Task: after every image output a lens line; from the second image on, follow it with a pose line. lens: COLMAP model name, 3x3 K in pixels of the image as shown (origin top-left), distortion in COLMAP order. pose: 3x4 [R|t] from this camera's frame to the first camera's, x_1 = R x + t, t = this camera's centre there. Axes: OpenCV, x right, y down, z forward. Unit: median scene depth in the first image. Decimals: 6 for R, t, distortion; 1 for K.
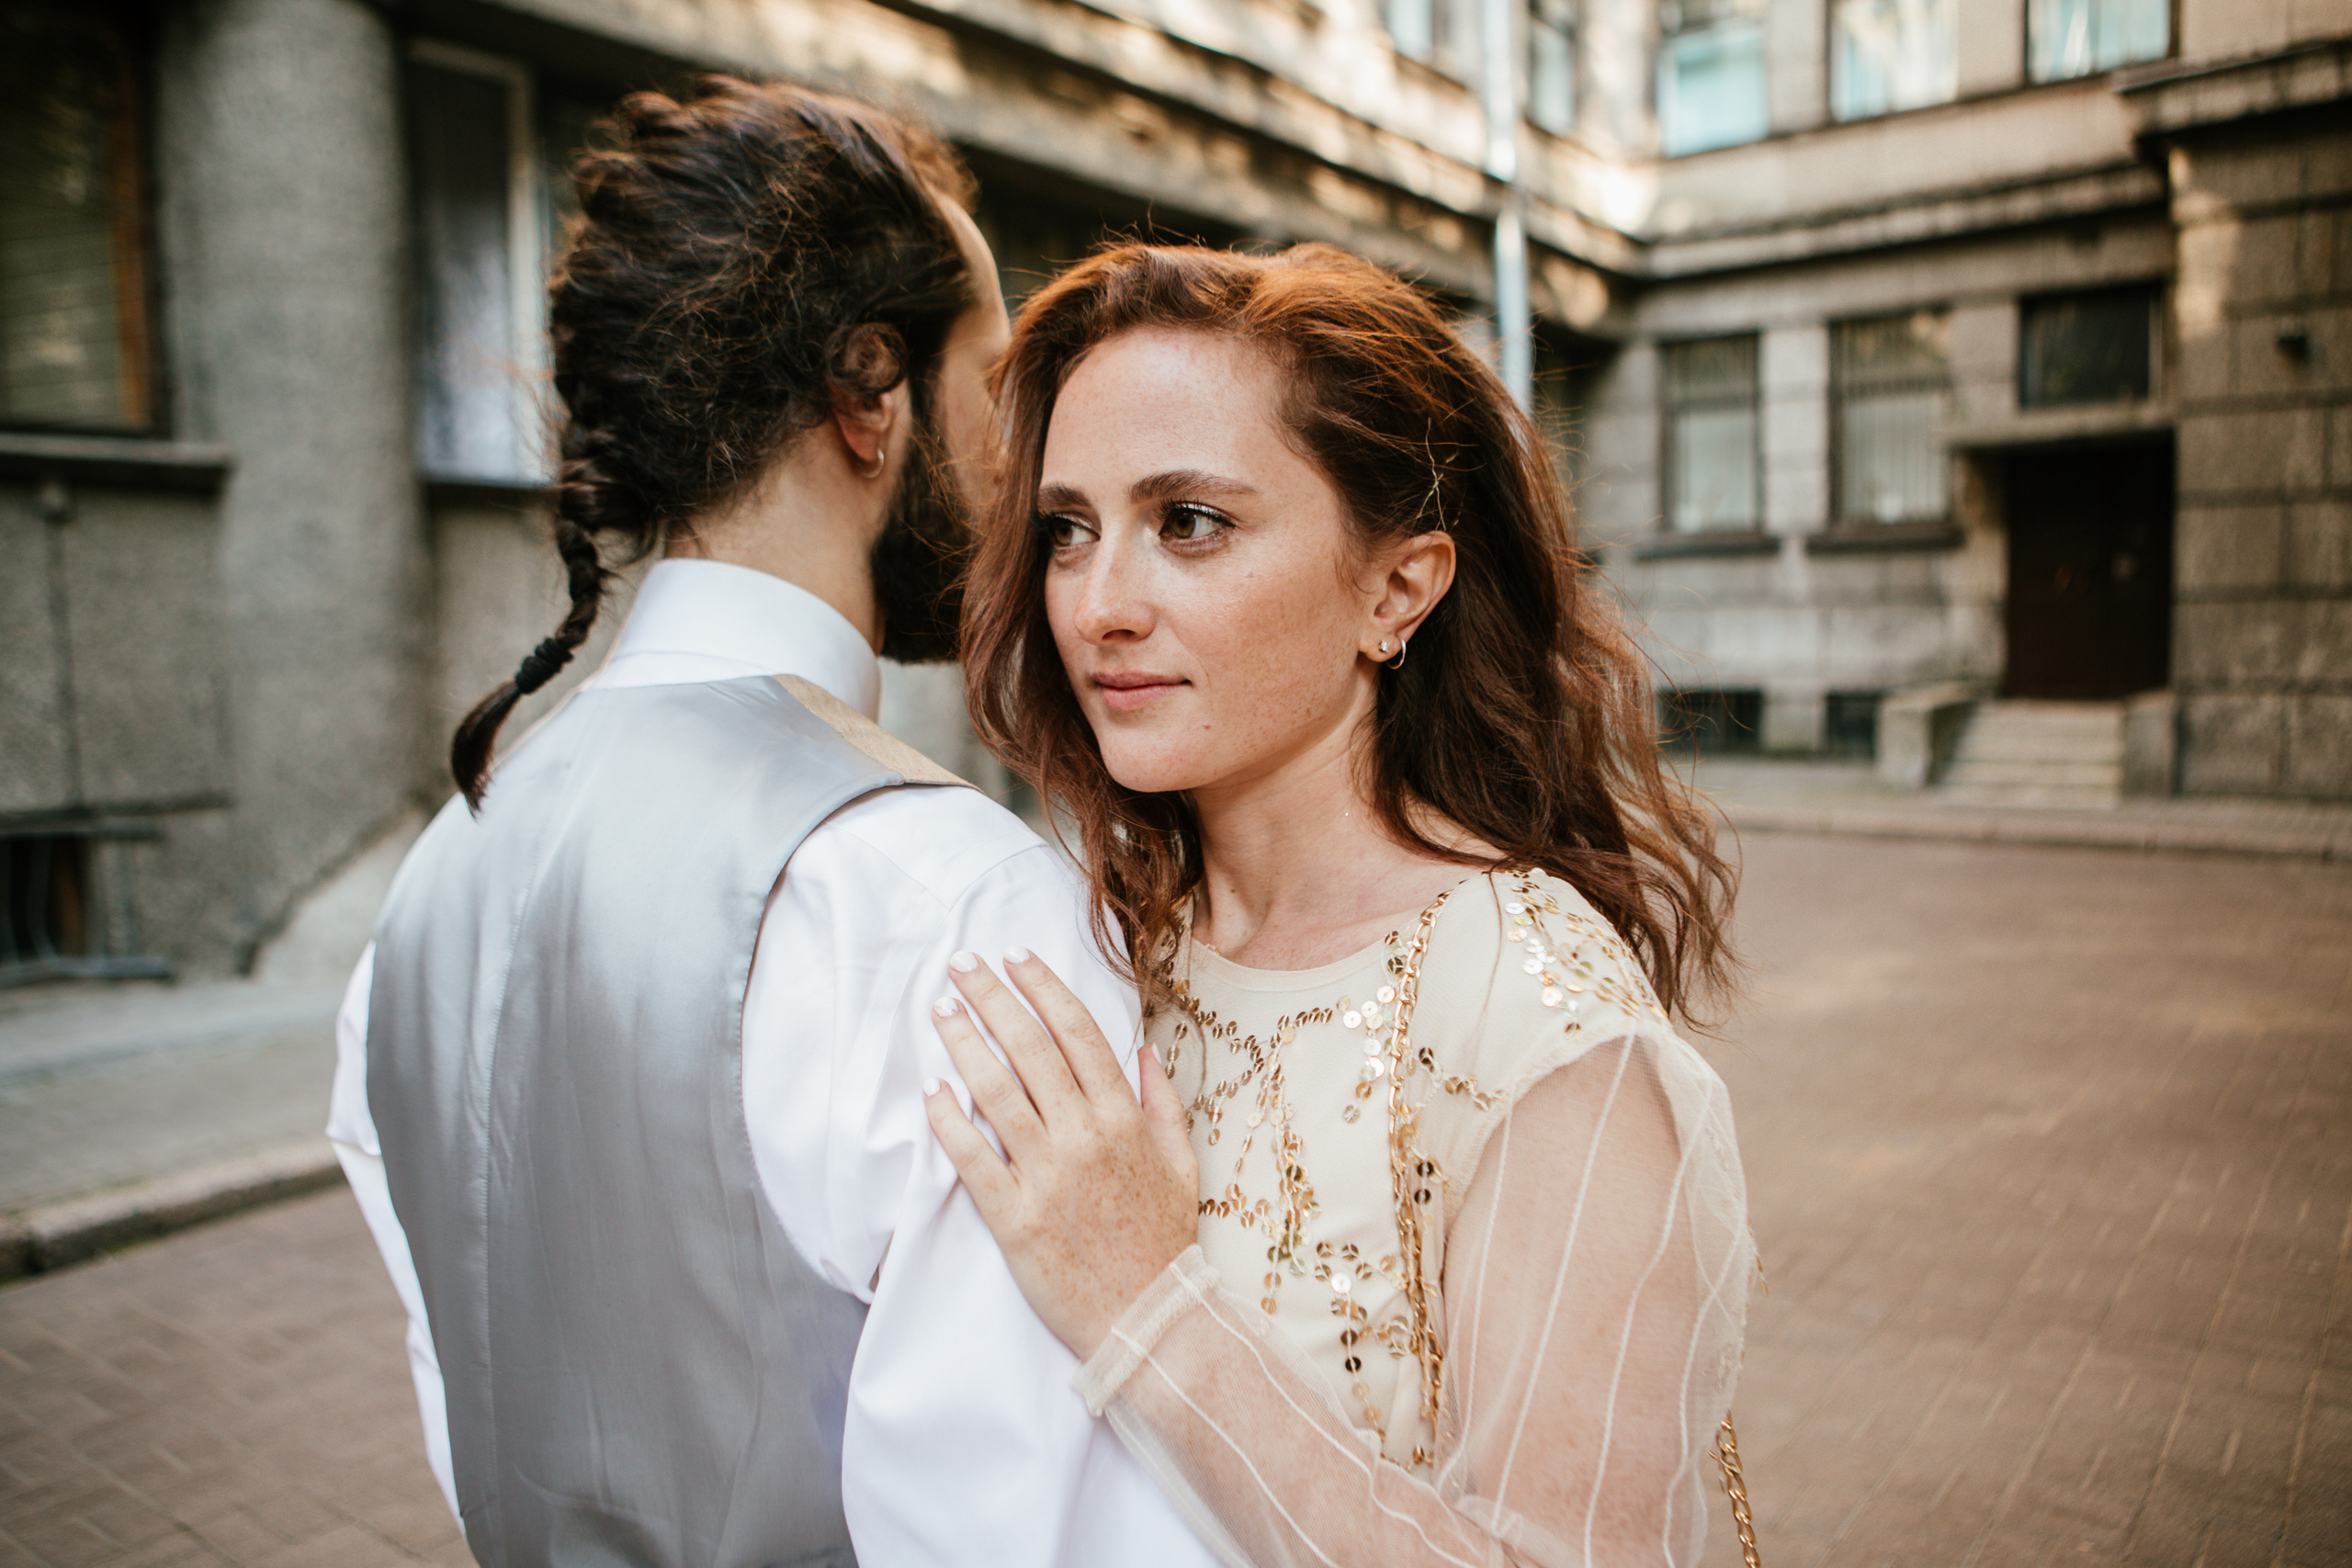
lens RADIAL K [[1699.0, 0, 1176.0], [0, 1699.0, 784.0], [0, 0, 1]] dist [-0.097812, 0.082006]
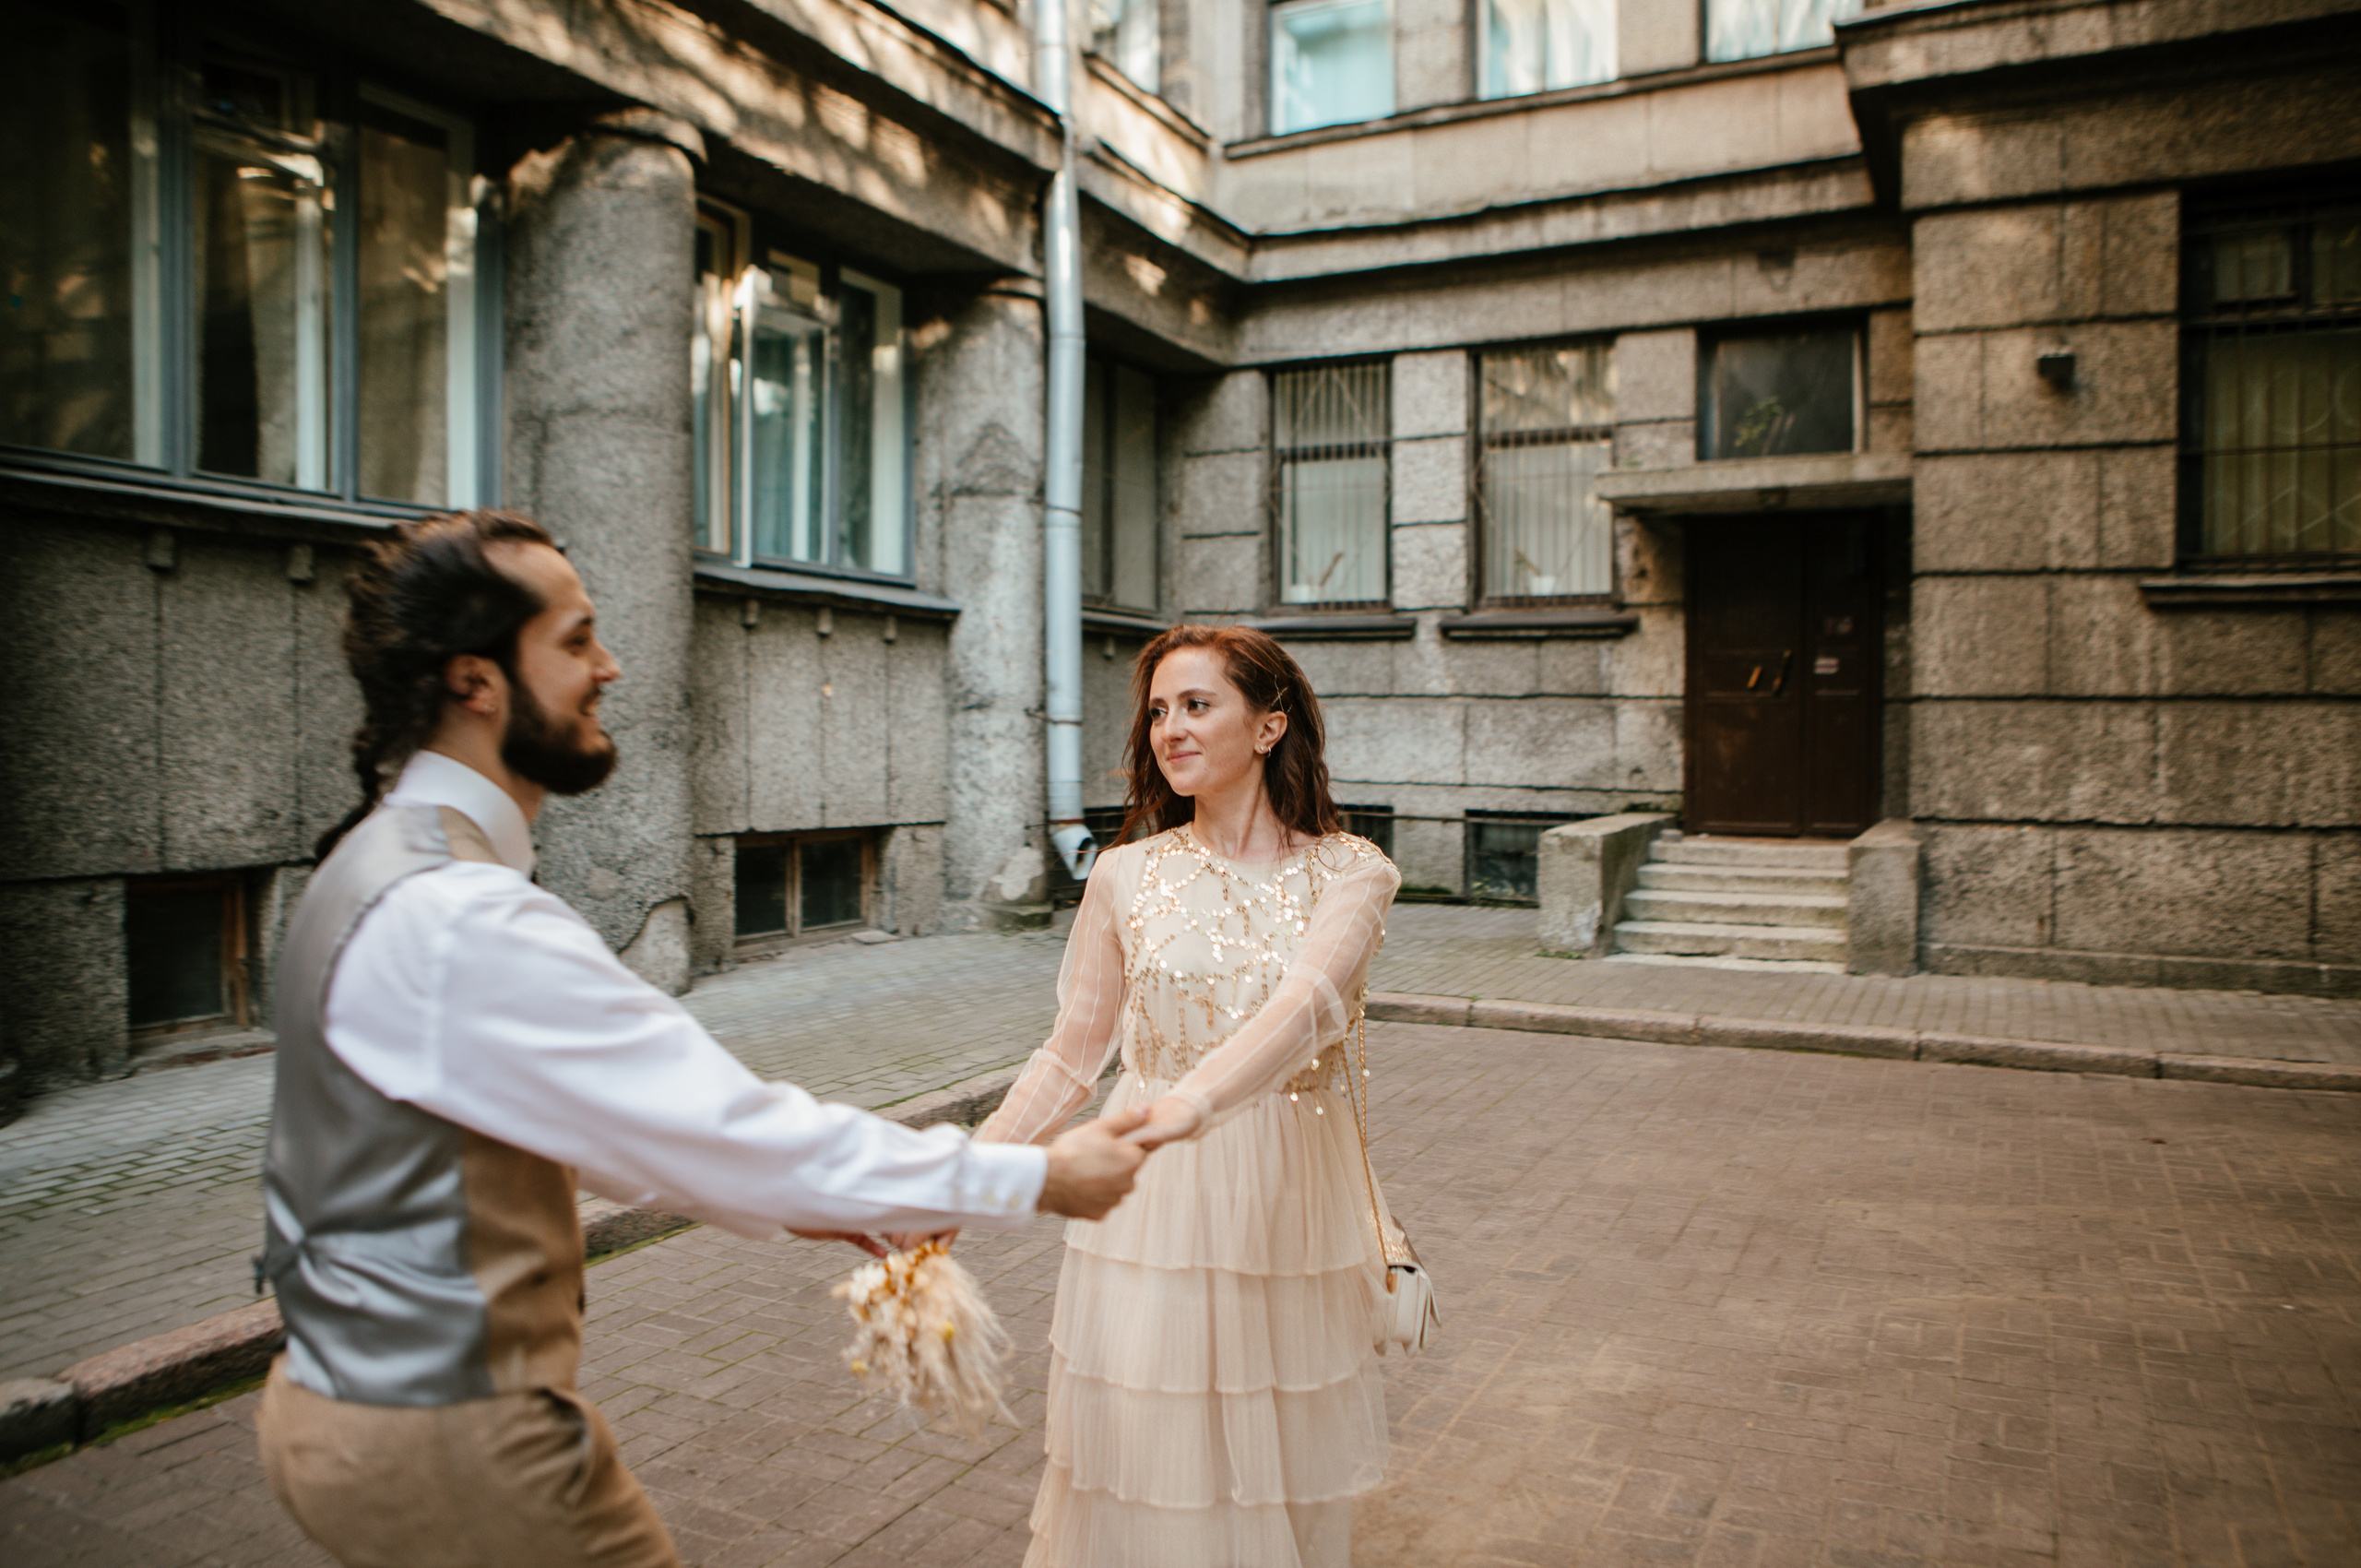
lens RADIAL K [[1718.0, 0, 1178.5], [0, 1718.0, 780.0], [0, 0, 1]] dist [-0.100354, 0.083659]
pose [[0.978541, 0.020471, 0.205035, 0.102239], [-0.007974, 0.998069, -0.061596, -0.023095], [-0.205900, 0.058639, 0.976815, 0.274518]]
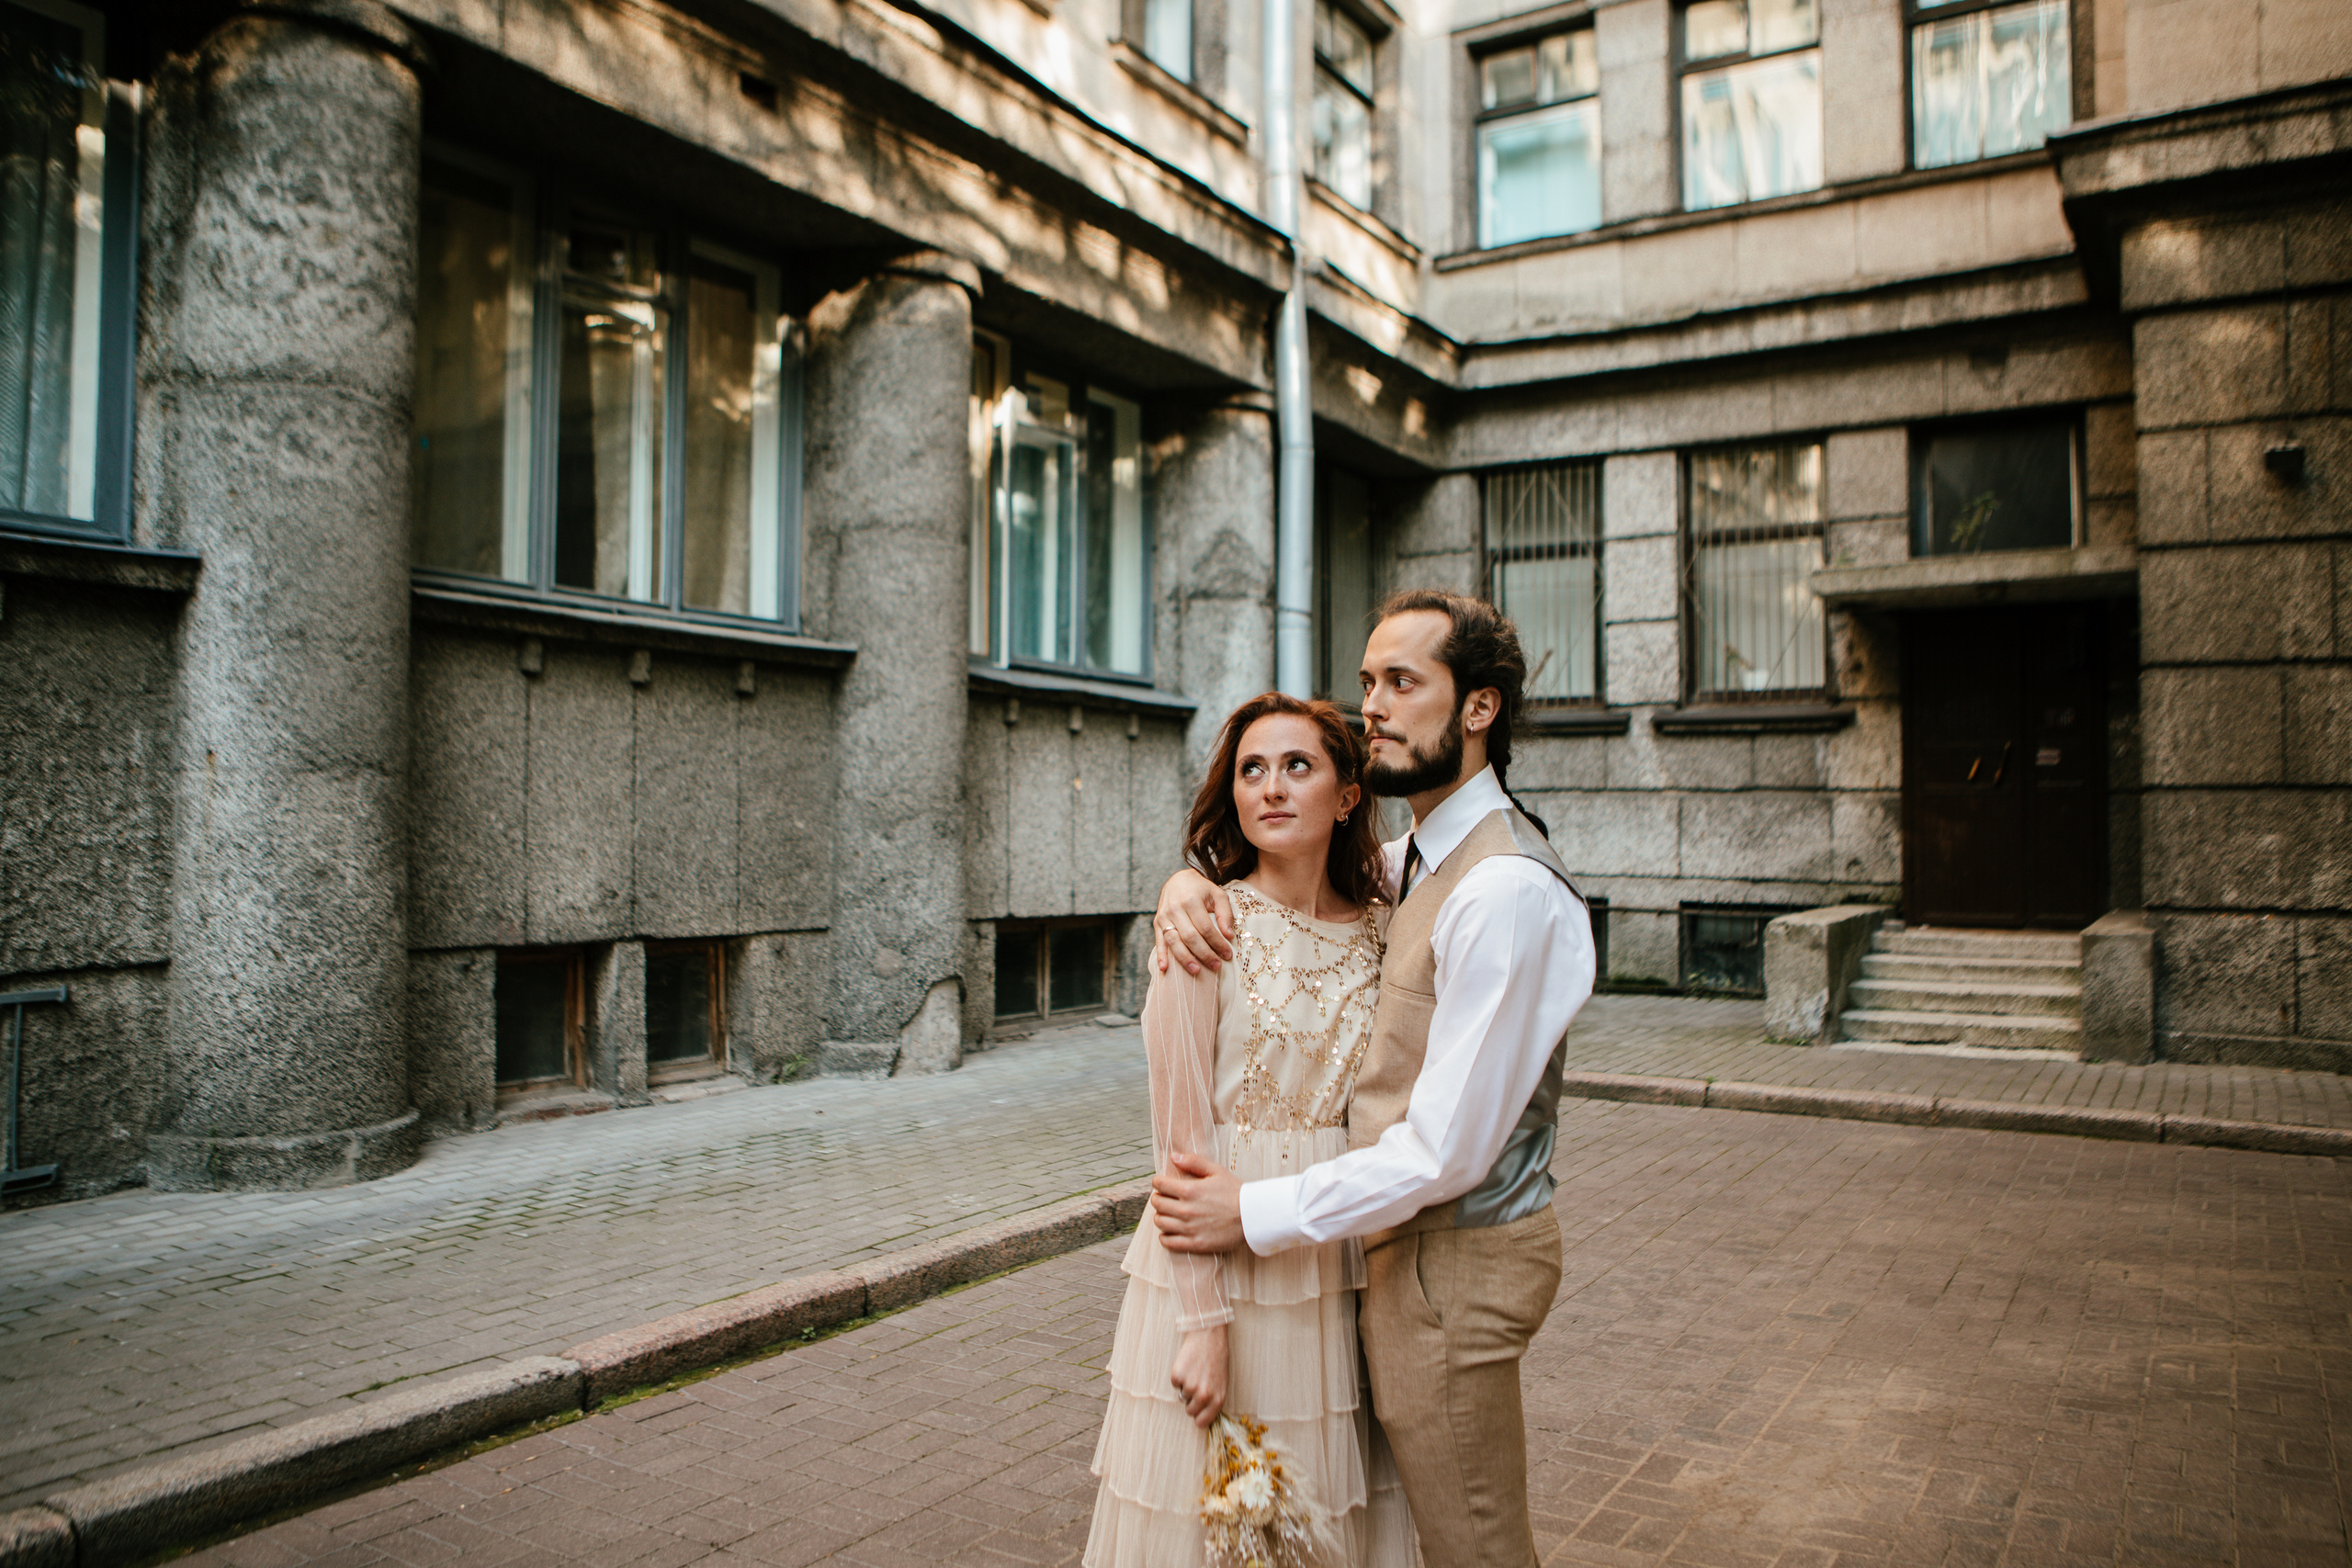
lens RADIAL K [[1751.6, 0, 1176.0], [0, 1751.6, 784.0], [0, 0, 1]] dist [-0.100397, 0.083286]
pose [[0.993404, 0.029145, 0.110902, 0.063036], [-0.016296, 0.993226, -0.115046, -0.015462], [-0.113504, 0.112480, 0.987150, 0.234597]]
